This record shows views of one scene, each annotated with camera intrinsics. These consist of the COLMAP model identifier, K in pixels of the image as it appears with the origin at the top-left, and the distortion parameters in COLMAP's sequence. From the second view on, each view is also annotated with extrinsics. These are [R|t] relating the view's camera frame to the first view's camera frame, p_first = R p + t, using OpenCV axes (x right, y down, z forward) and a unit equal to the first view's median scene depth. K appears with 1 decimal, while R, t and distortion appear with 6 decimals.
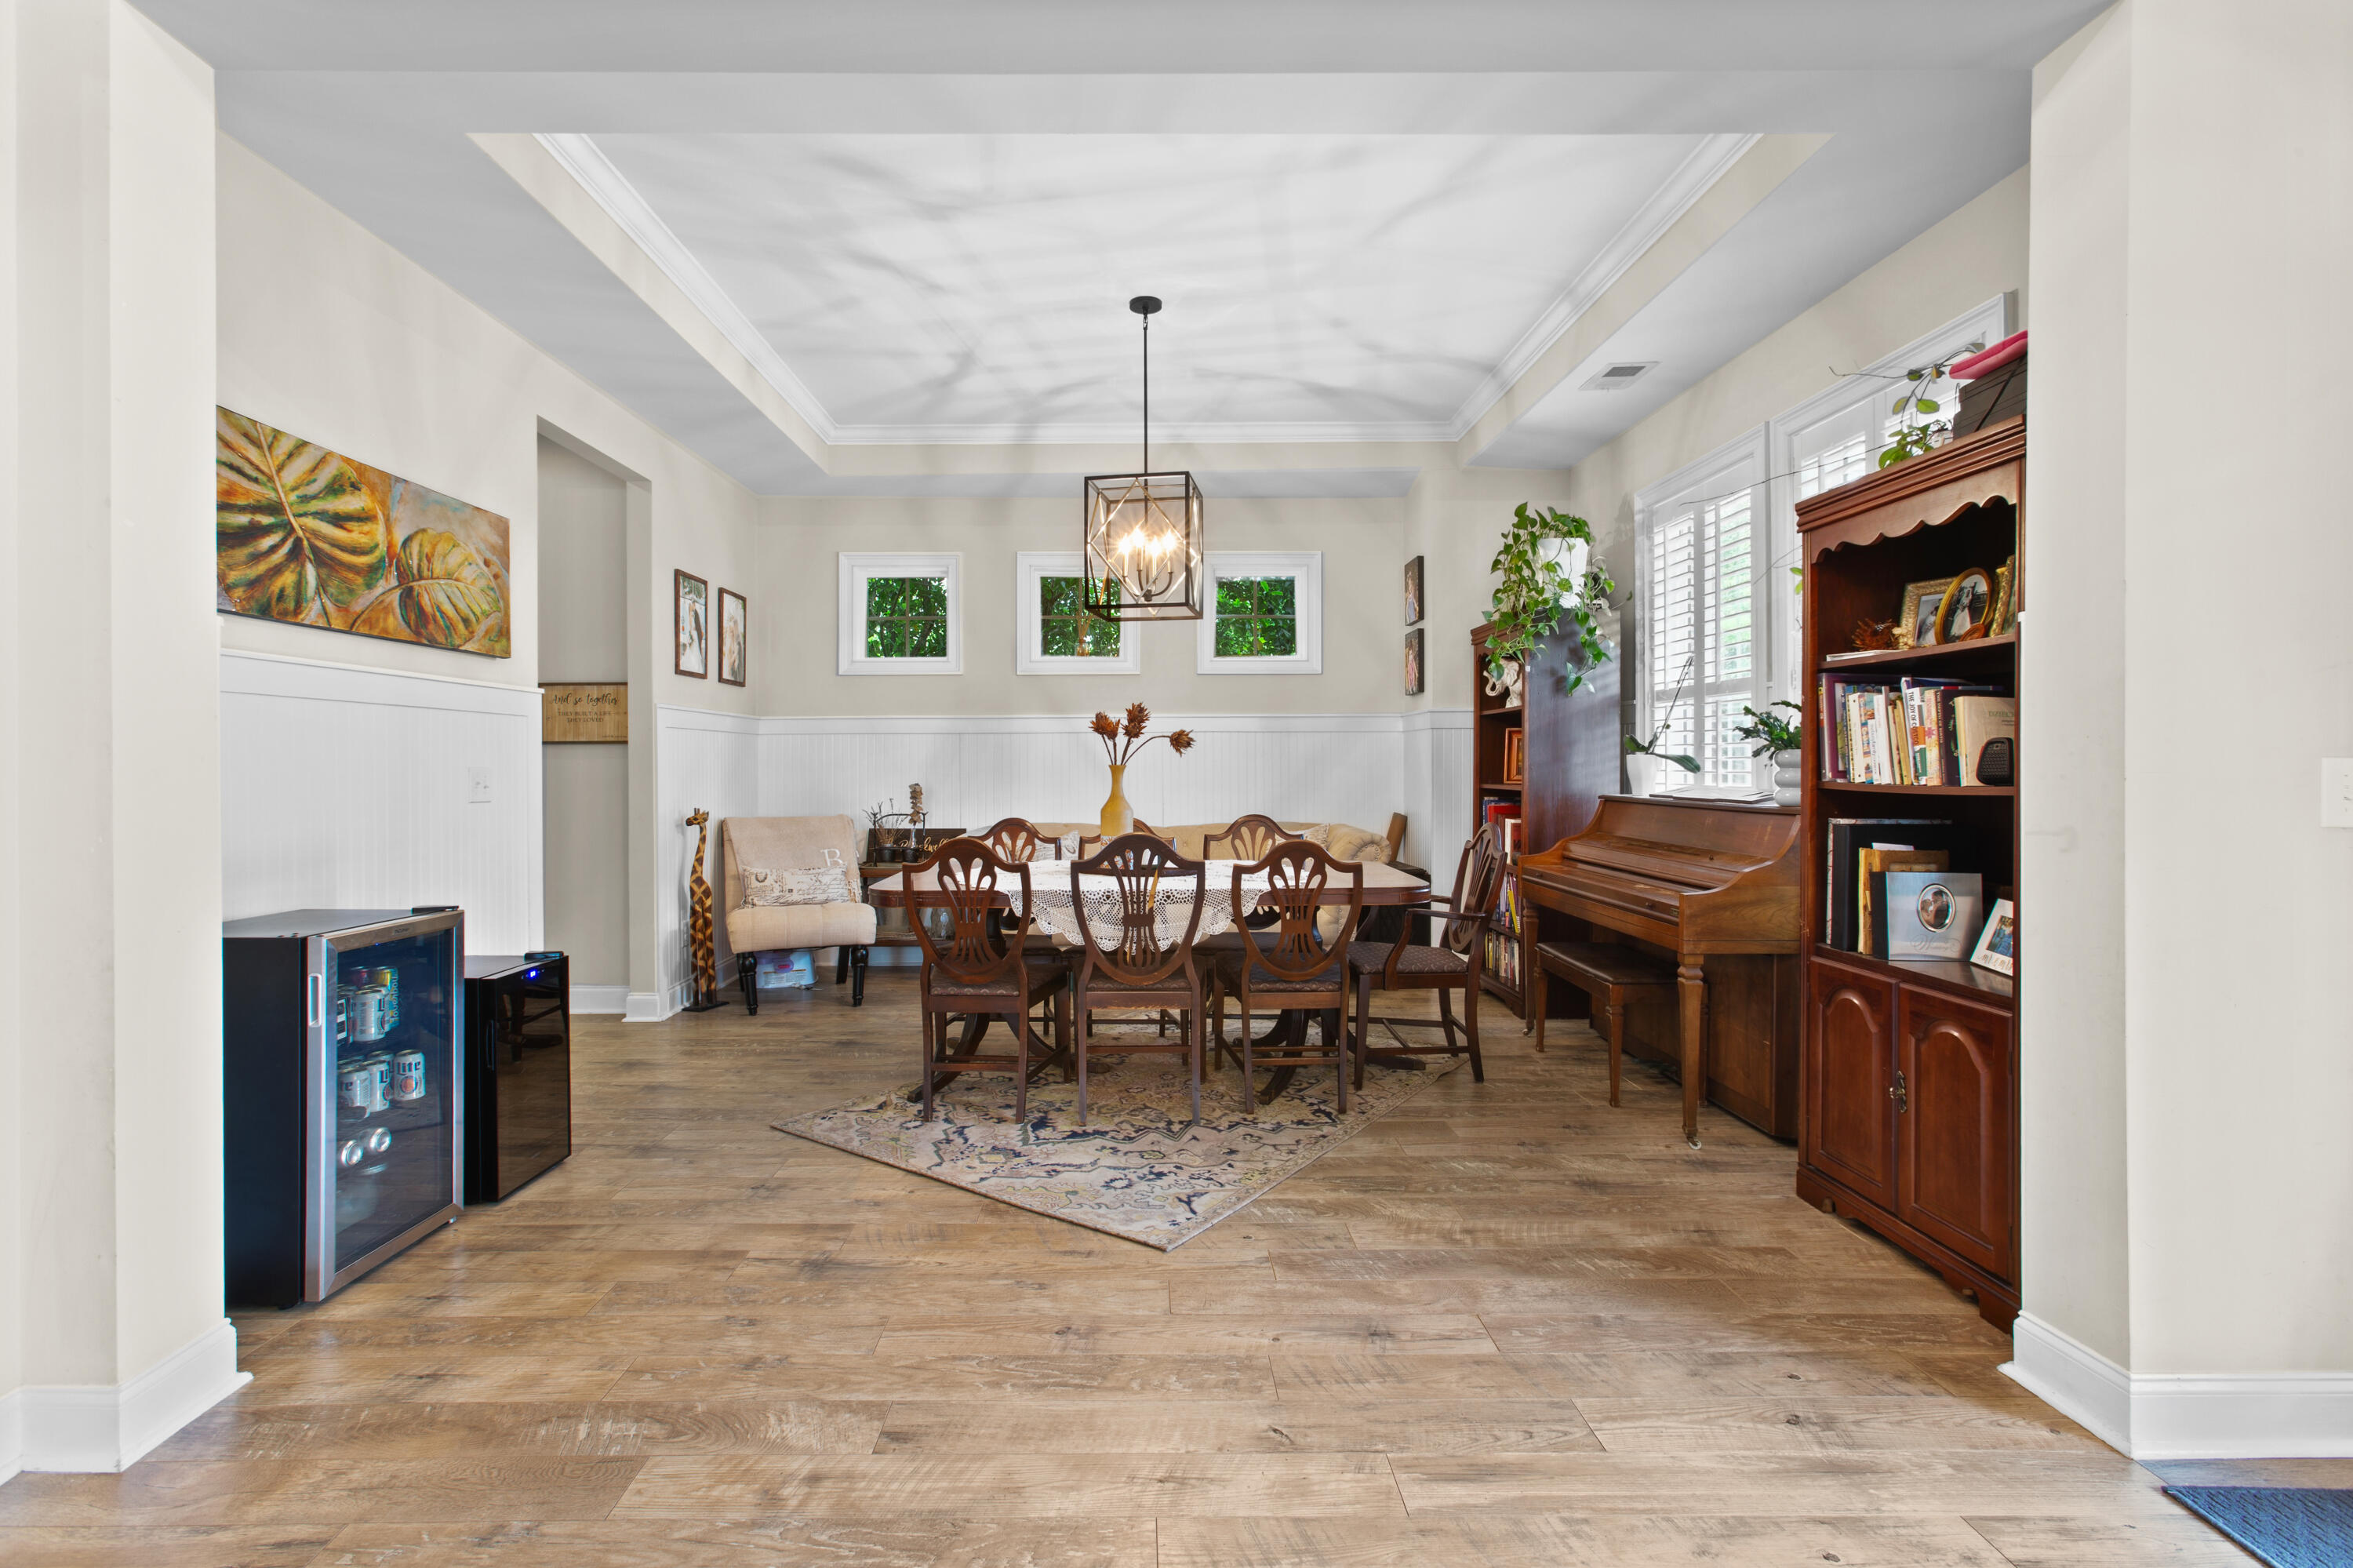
lens RADIAL K [[1065.3, 0, 1162.1], [0, 1065.3, 770.5], [0, 0, 1]] dist [-0.011900, 0.007218]
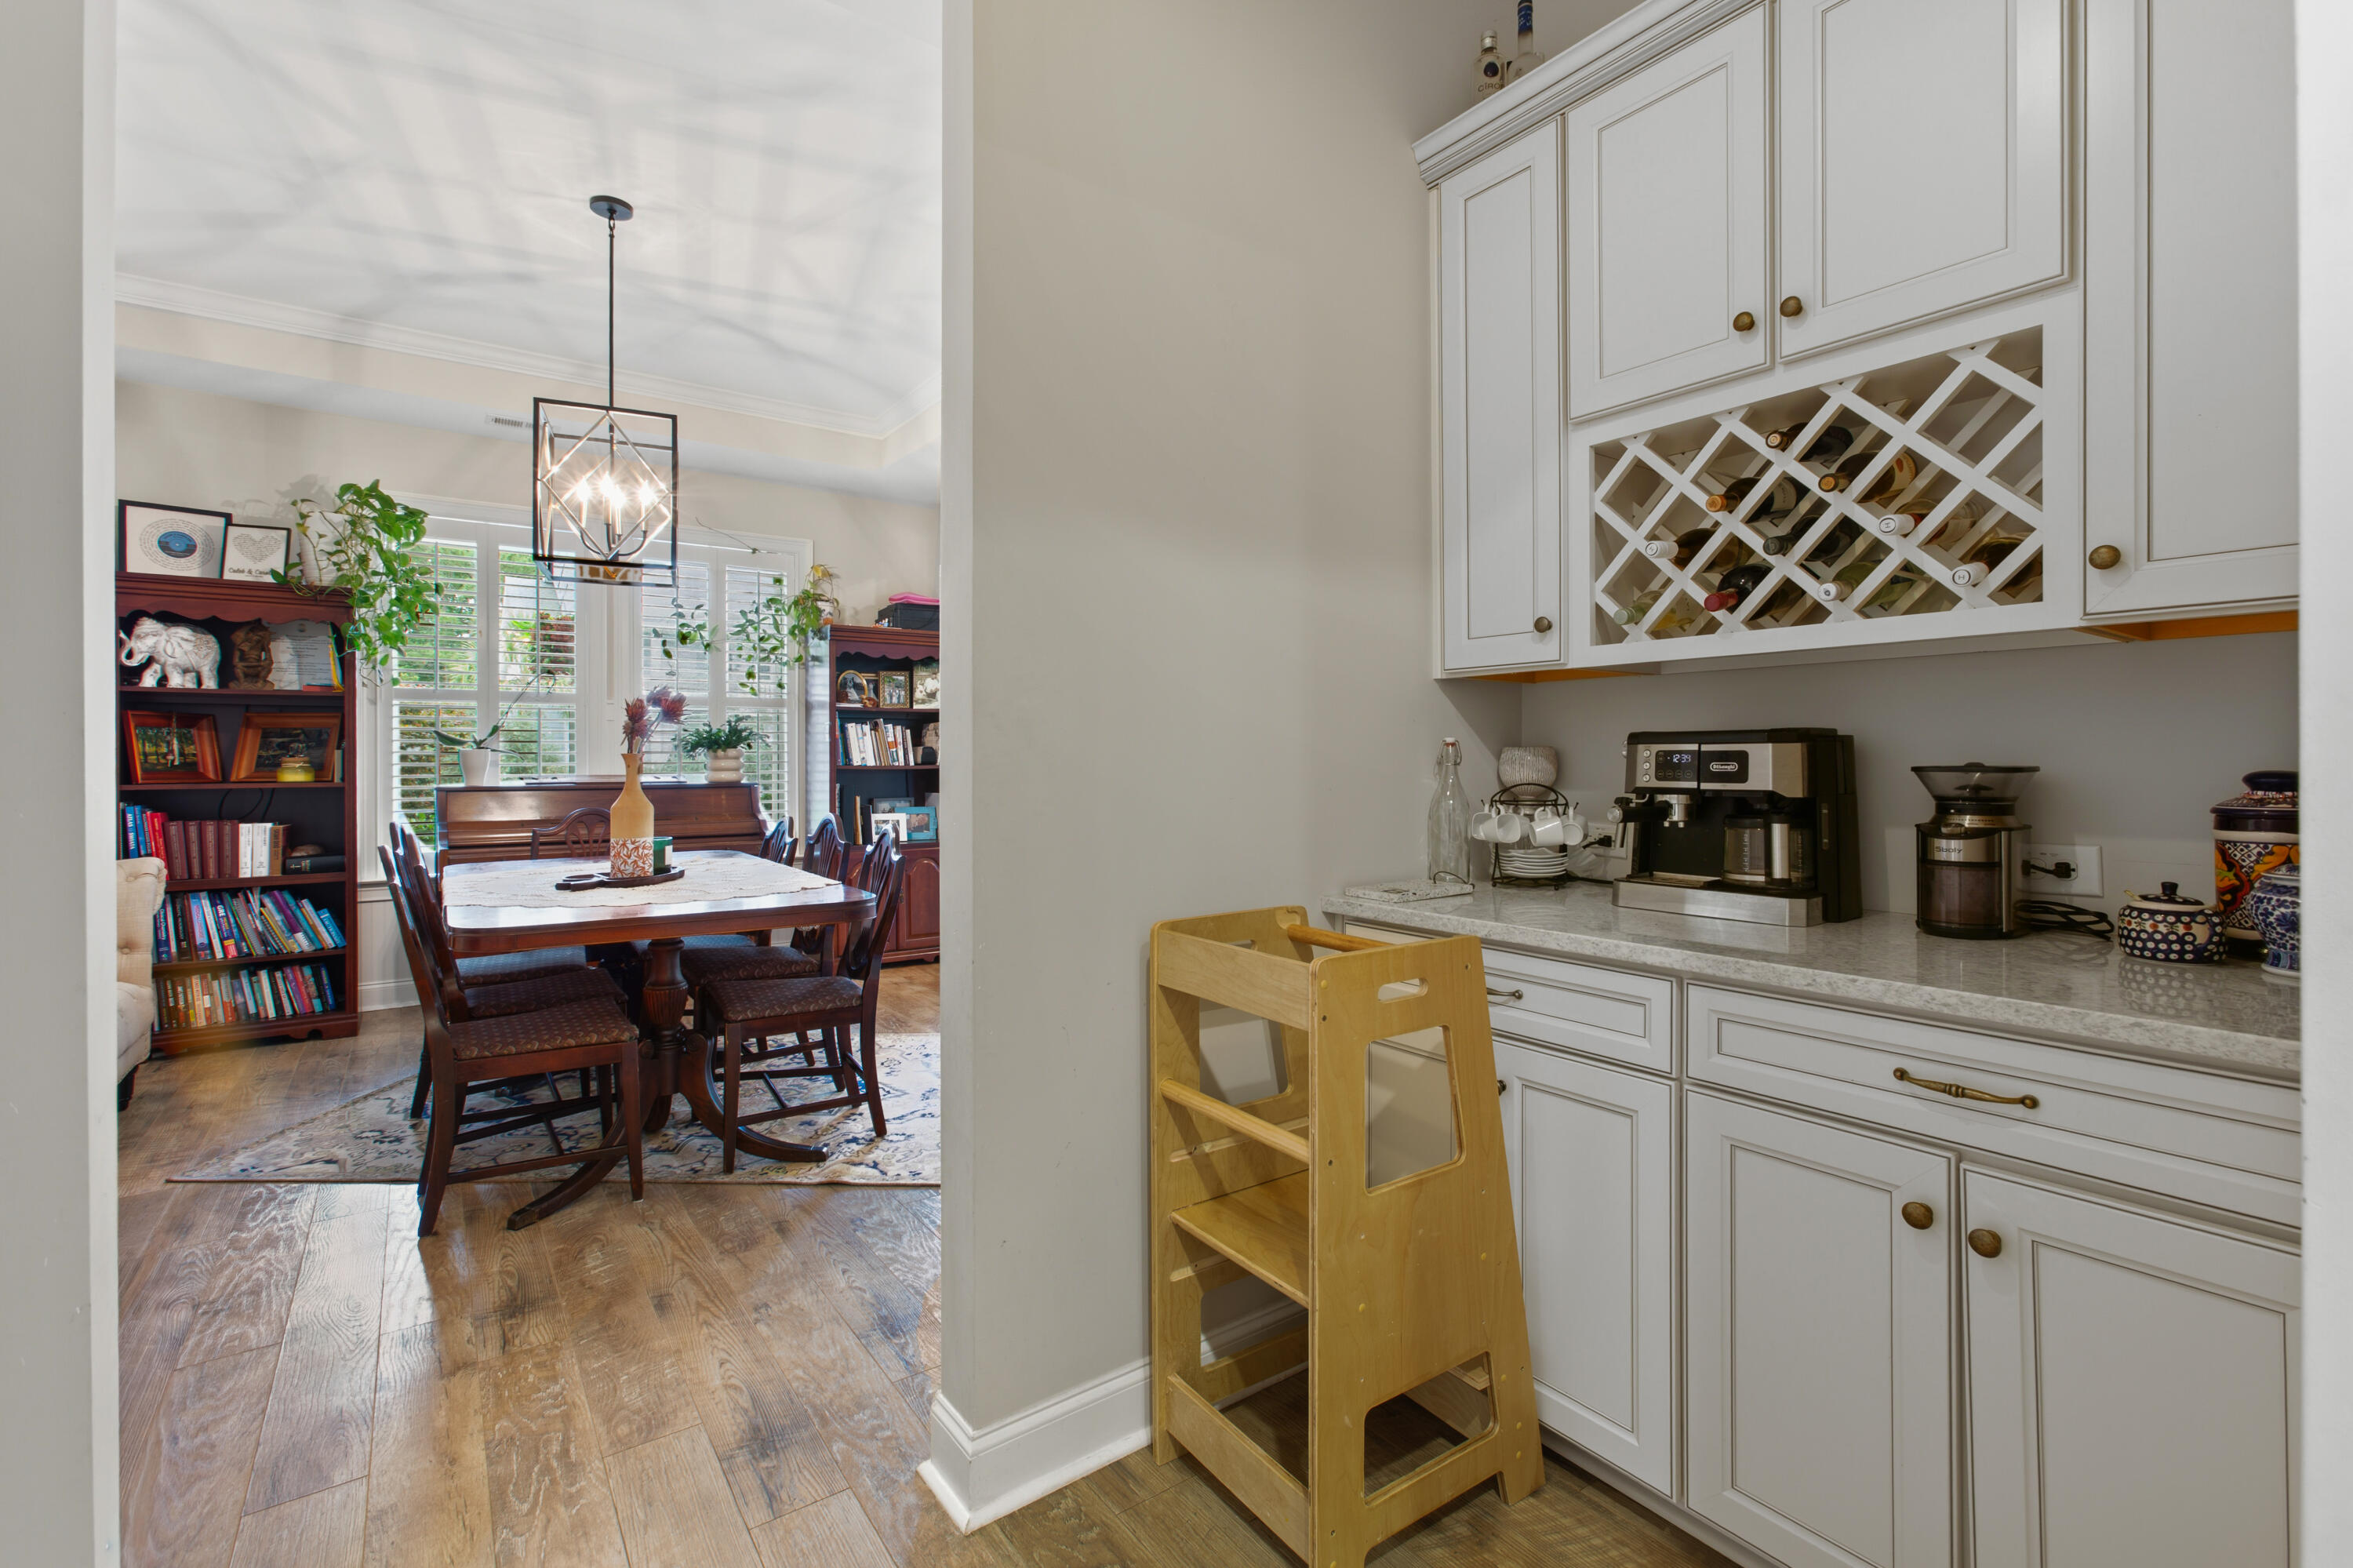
lens RADIAL K [[1065.3, 0, 1186.7], [0, 1065.3, 762.0], [0, 0, 1]] dist [-0.011900, 0.007218]
pose [[-0.588286, 0.007123, 0.808622, -1.068564], [0.013758, 0.999905, 0.001201, 0.006923], [-0.808536, 0.011832, -0.588328, 1.258277]]
